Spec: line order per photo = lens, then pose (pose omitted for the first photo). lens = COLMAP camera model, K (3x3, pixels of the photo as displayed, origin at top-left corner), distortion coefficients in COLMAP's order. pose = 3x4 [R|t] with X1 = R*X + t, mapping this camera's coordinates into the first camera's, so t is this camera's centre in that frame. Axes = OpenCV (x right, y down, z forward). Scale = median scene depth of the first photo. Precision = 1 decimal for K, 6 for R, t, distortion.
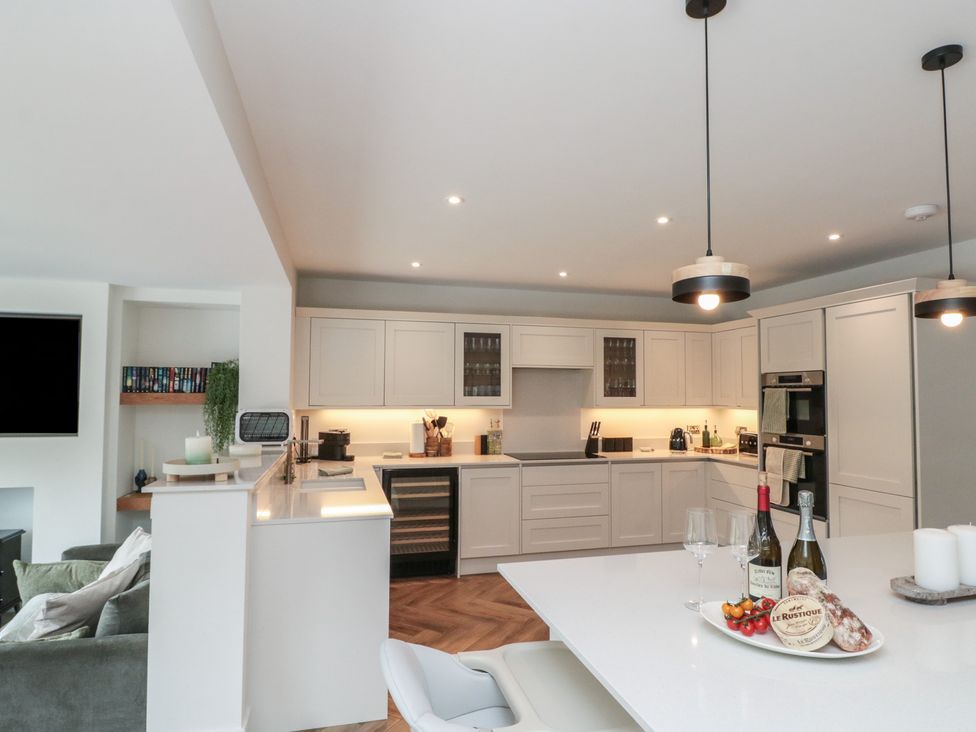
lens RADIAL K [[552.3, 0, 495.1], [0, 552.3, 370.8], [0, 0, 1]] dist [0.000085, -0.014190]
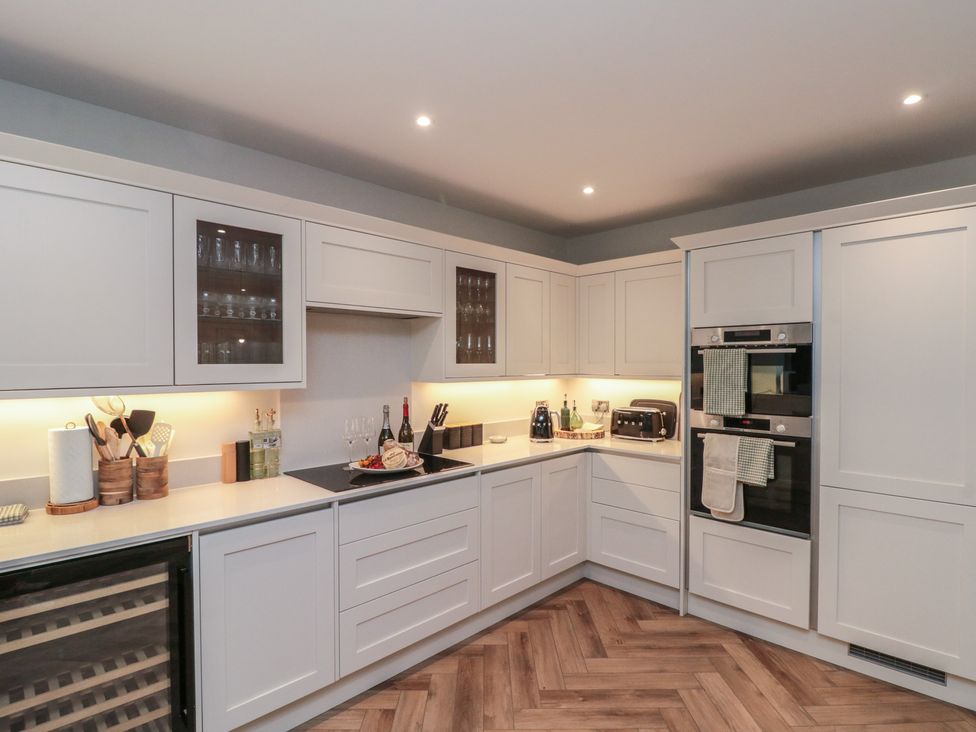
lens RADIAL K [[512.0, 0, 493.8], [0, 512.0, 371.2], [0, 0, 1]] dist [0.002828, -0.015810]
pose [[0.870962, -0.013263, 0.491171, -0.057769], [-0.015814, 0.998361, 0.055001, 0.028541], [-0.491095, -0.055671, 0.869325, 0.584688]]
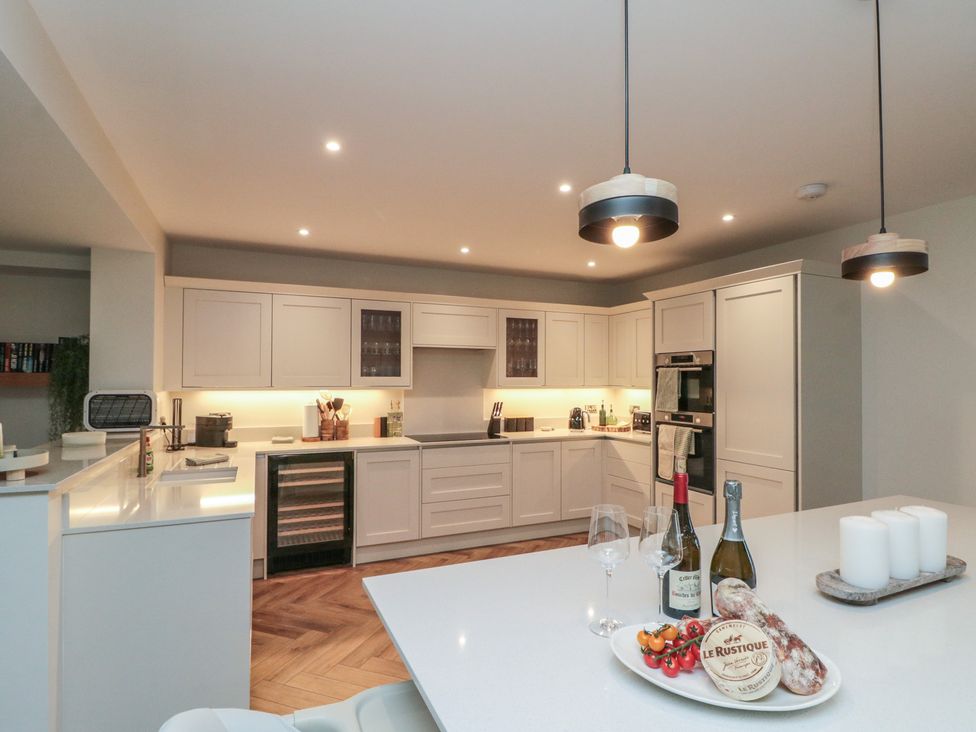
lens RADIAL K [[512.0, 0, 493.8], [0, 512.0, 371.2], [0, 0, 1]] dist [0.002828, -0.015810]
pose [[0.986991, 0.000238, 0.160776, 0.030621], [-0.004795, 0.999598, 0.027952, 0.012384], [-0.160704, -0.028359, 0.986595, 0.104785]]
